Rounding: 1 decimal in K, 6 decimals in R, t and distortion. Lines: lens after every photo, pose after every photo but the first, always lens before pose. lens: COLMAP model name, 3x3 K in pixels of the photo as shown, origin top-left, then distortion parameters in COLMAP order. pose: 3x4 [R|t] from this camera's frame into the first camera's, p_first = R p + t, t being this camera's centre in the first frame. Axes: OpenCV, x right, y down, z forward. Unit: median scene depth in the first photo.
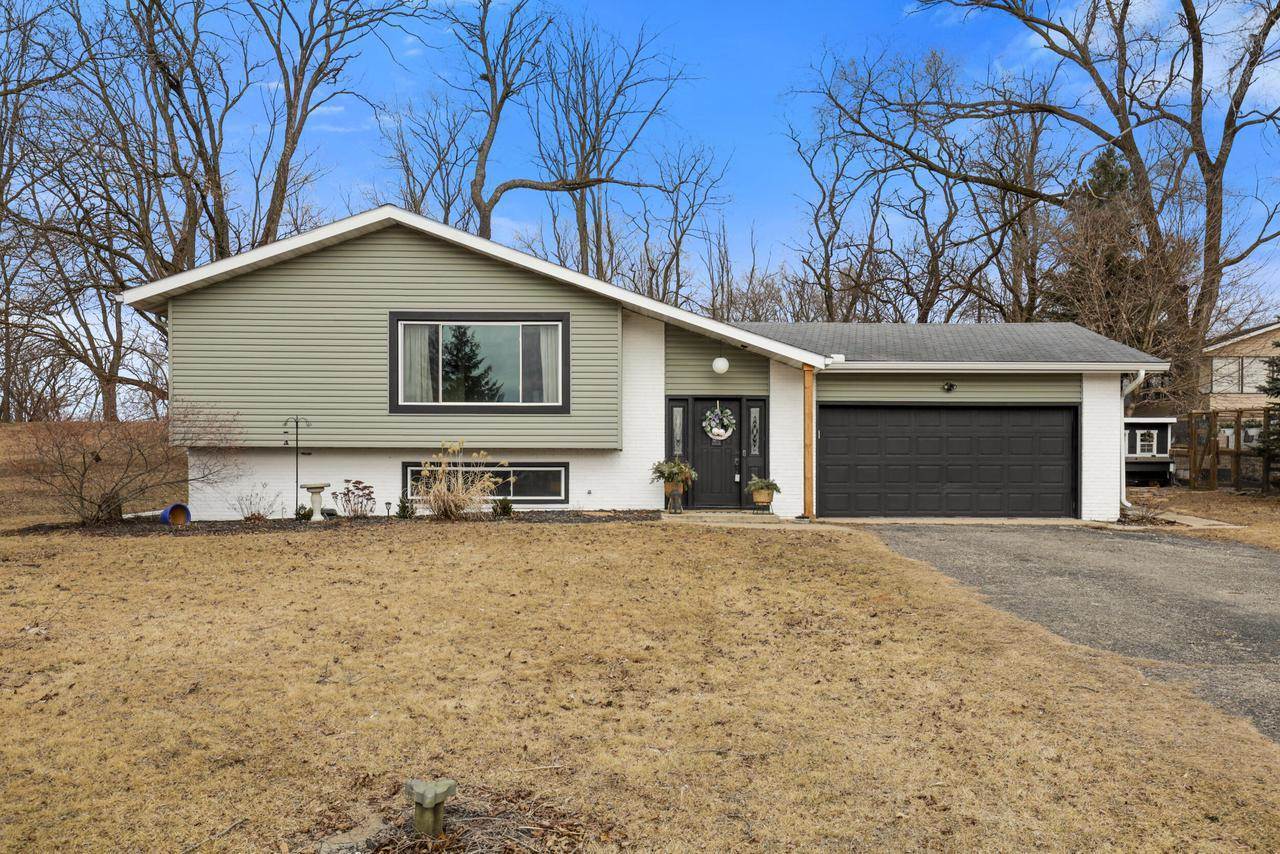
lens RADIAL K [[1010.3, 0, 640.6], [0, 1010.3, 466.2], [0, 0, 1]] dist [0.000063, 0.011890]
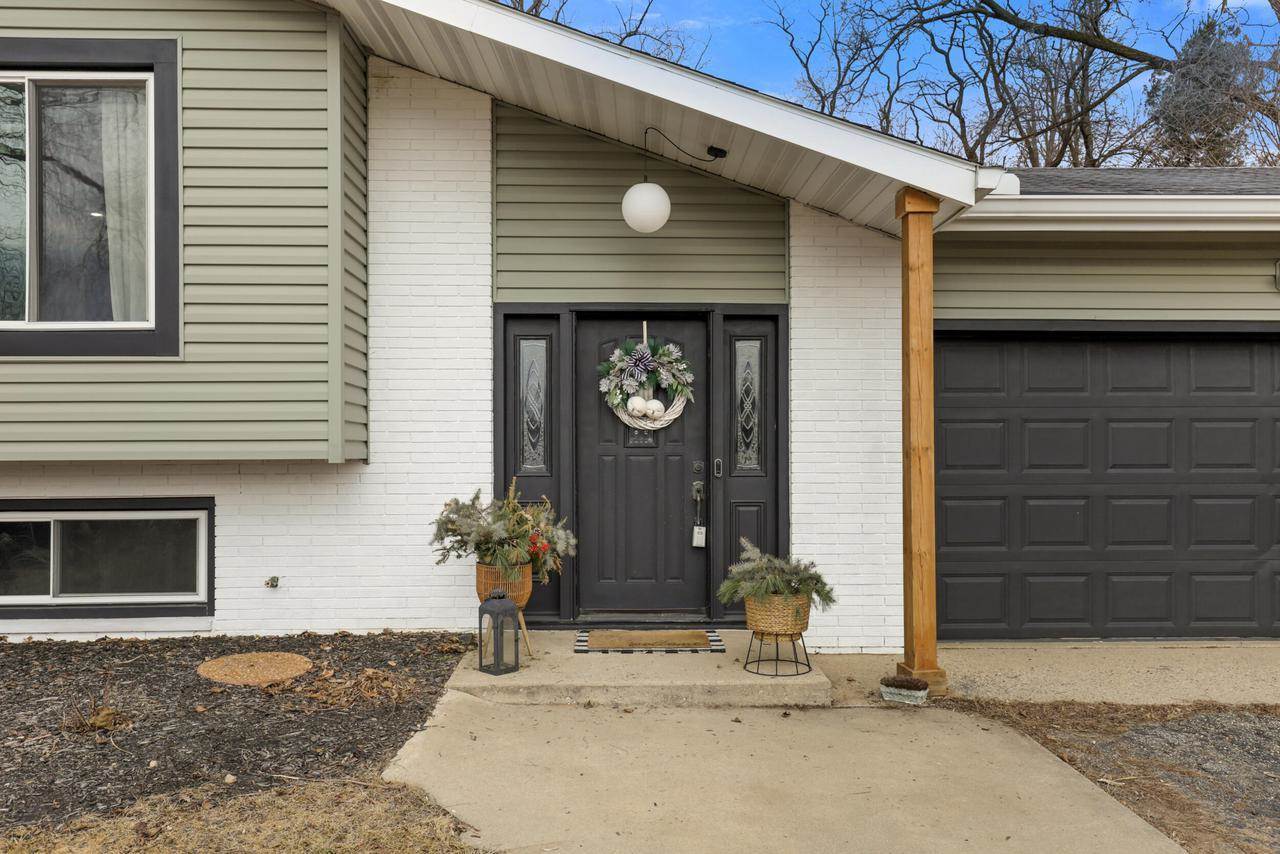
lens RADIAL K [[1010.3, 0, 638.7], [0, 1010.3, 451.4], [0, 0, 1]] dist [0.000063, 0.011890]
pose [[0.999853, -0.004432, 0.016558, 0.068935], [0.004126, 0.999820, 0.018500, -0.025255], [-0.016637, -0.018429, 0.999692, 0.646482]]
